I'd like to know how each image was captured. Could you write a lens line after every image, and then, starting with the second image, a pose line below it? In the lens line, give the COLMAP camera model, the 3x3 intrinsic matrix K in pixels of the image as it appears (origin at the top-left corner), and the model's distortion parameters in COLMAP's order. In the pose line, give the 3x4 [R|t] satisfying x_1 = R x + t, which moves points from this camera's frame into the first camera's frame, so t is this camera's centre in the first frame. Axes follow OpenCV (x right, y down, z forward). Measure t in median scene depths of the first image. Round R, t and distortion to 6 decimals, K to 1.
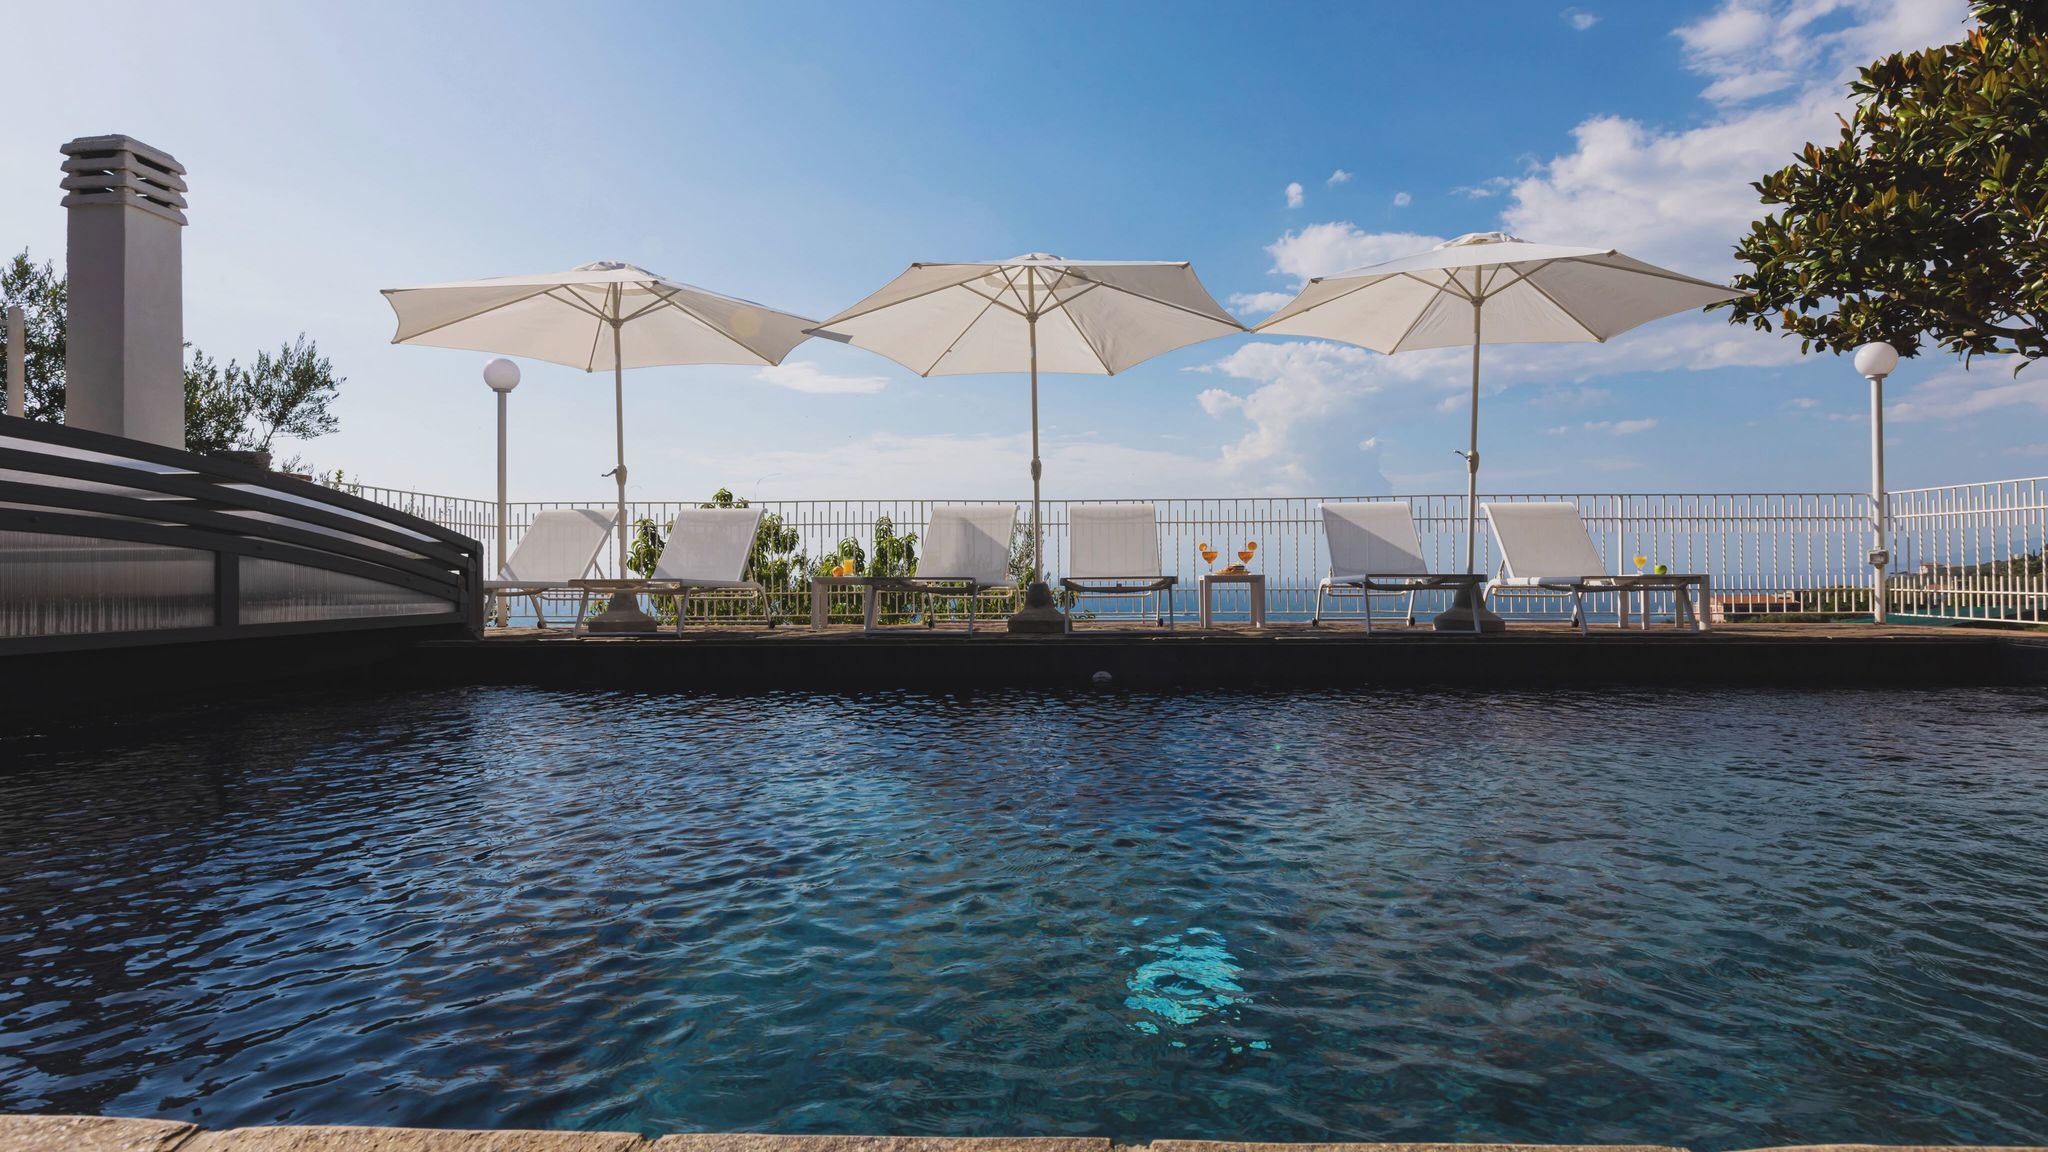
lens RADIAL K [[954.2, 0, 1034.6], [0, 954.2, 590.8], [0, 0, 1]] dist [-0.002027, -0.000304]
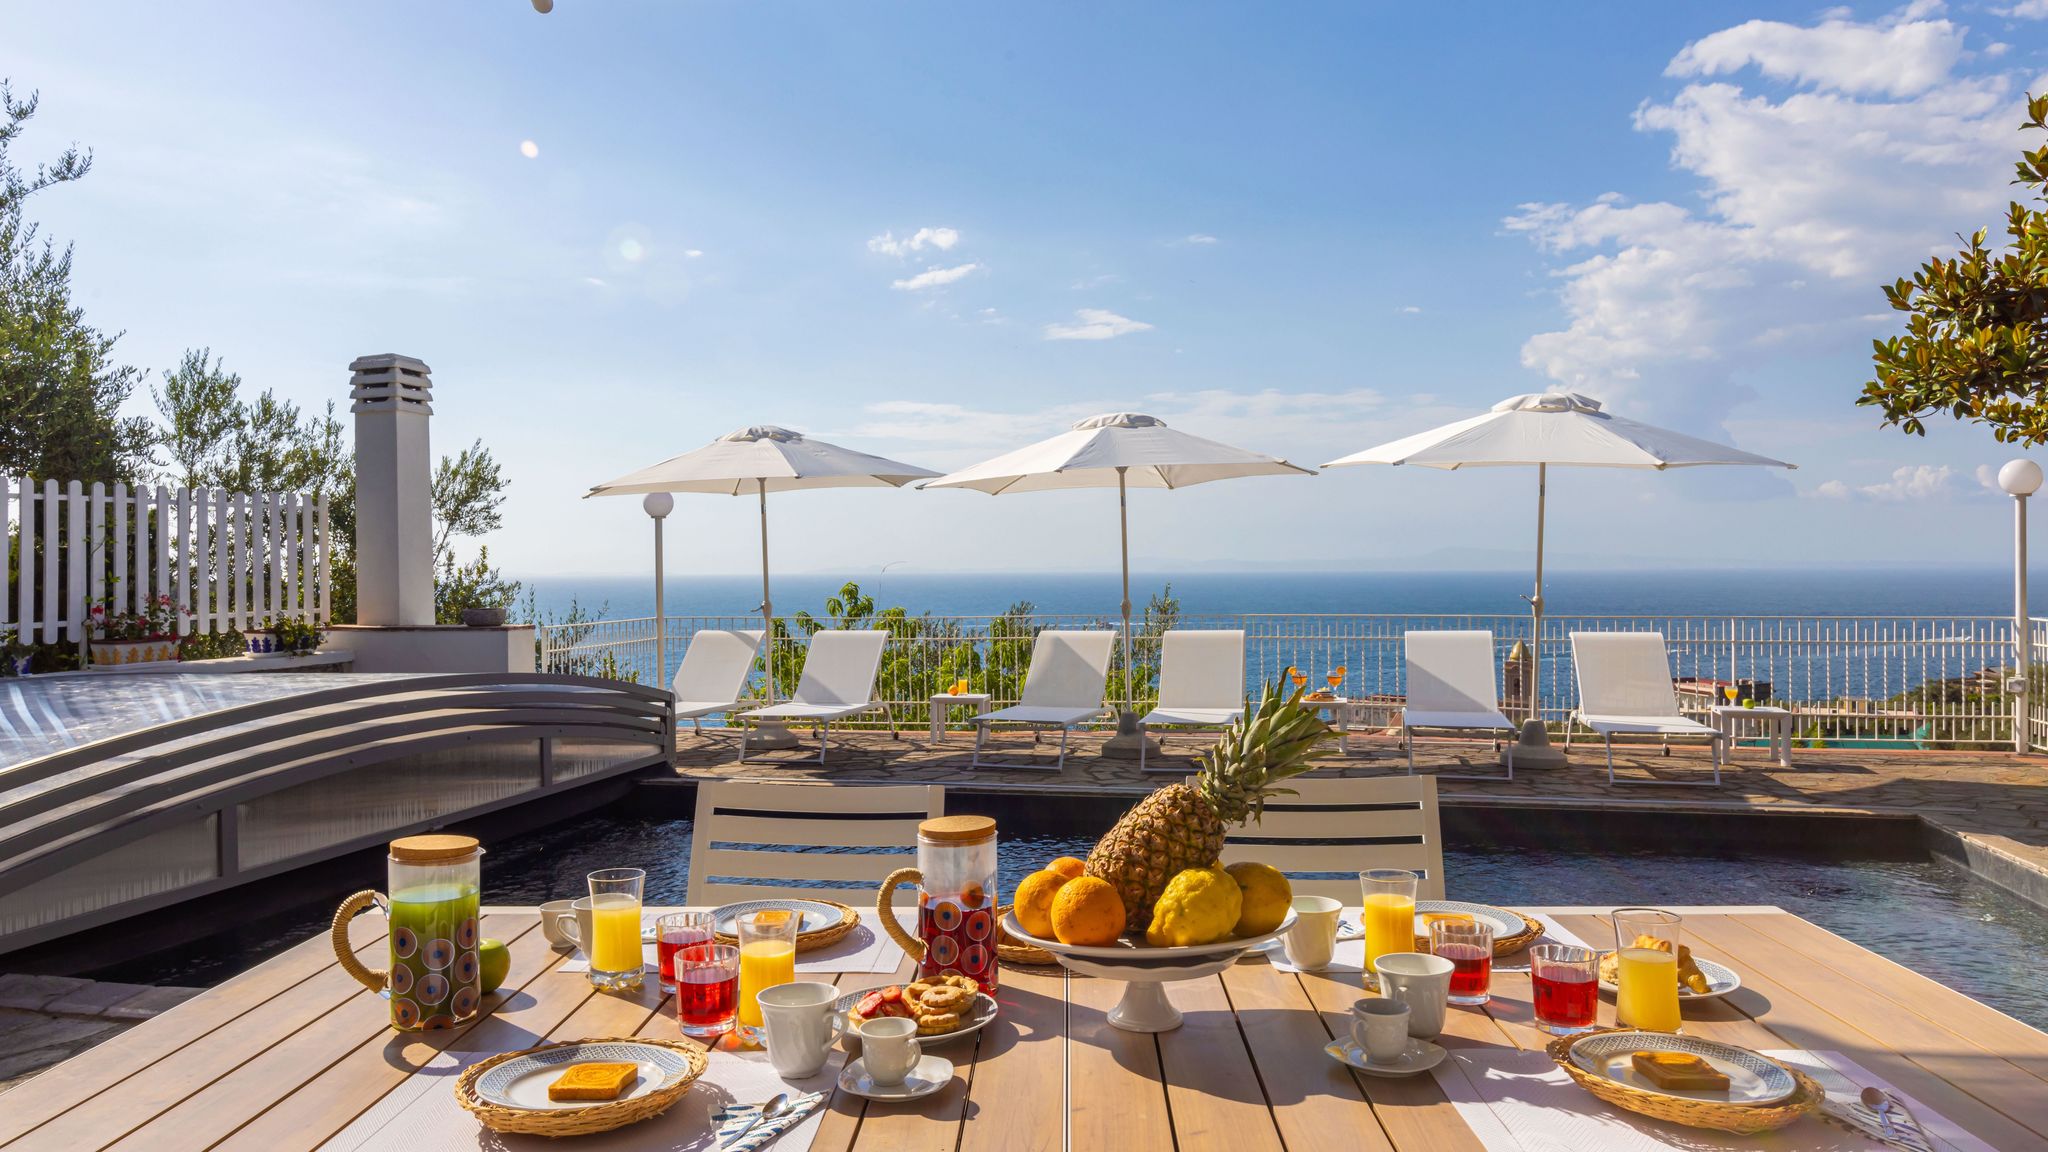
lens RADIAL K [[1376.0, 0, 1021.6], [0, 1376.0, 581.9], [0, 0, 1]] dist [-0.002588, -0.002584]
pose [[0.983822, -0.000135, -0.179146, 0.150496], [0.004335, 0.999725, 0.023049, -0.173362], [0.179094, -0.023453, 0.983552, -0.521728]]
